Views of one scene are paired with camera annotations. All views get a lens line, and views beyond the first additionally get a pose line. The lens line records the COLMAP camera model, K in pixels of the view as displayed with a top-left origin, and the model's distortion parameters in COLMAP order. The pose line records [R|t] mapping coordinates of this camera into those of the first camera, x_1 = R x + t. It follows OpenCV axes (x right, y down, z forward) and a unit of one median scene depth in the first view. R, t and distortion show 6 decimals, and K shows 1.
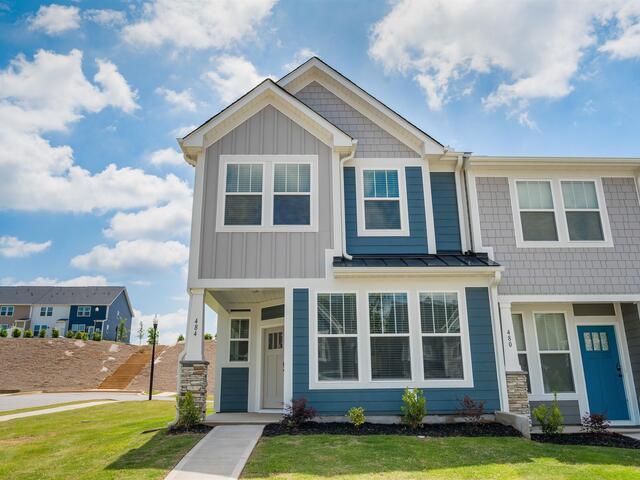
lens RADIAL K [[512.6, 0, 291.1], [0, 512.6, 238.3], [0, 0, 1]] dist [-0.022352, 0.002408]
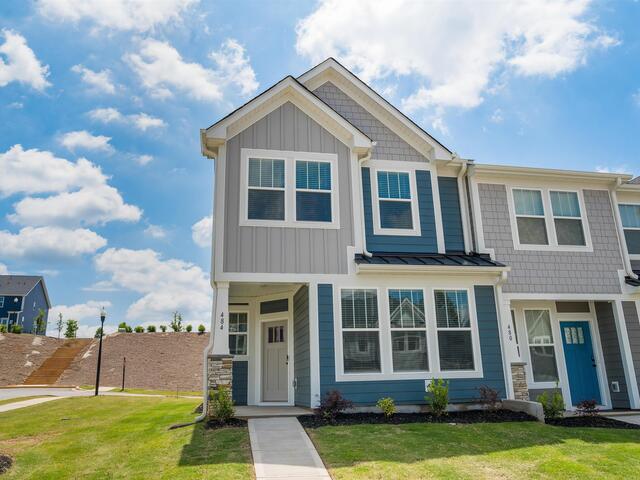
lens RADIAL K [[512.6, 0, 291.1], [0, 512.6, 238.3], [0, 0, 1]] dist [-0.022352, 0.002408]
pose [[0.986032, 0.031545, 0.163544, -0.201999], [-0.033692, 0.999378, 0.010367, -0.001649], [-0.163115, -0.015733, 0.986482, -0.000900]]
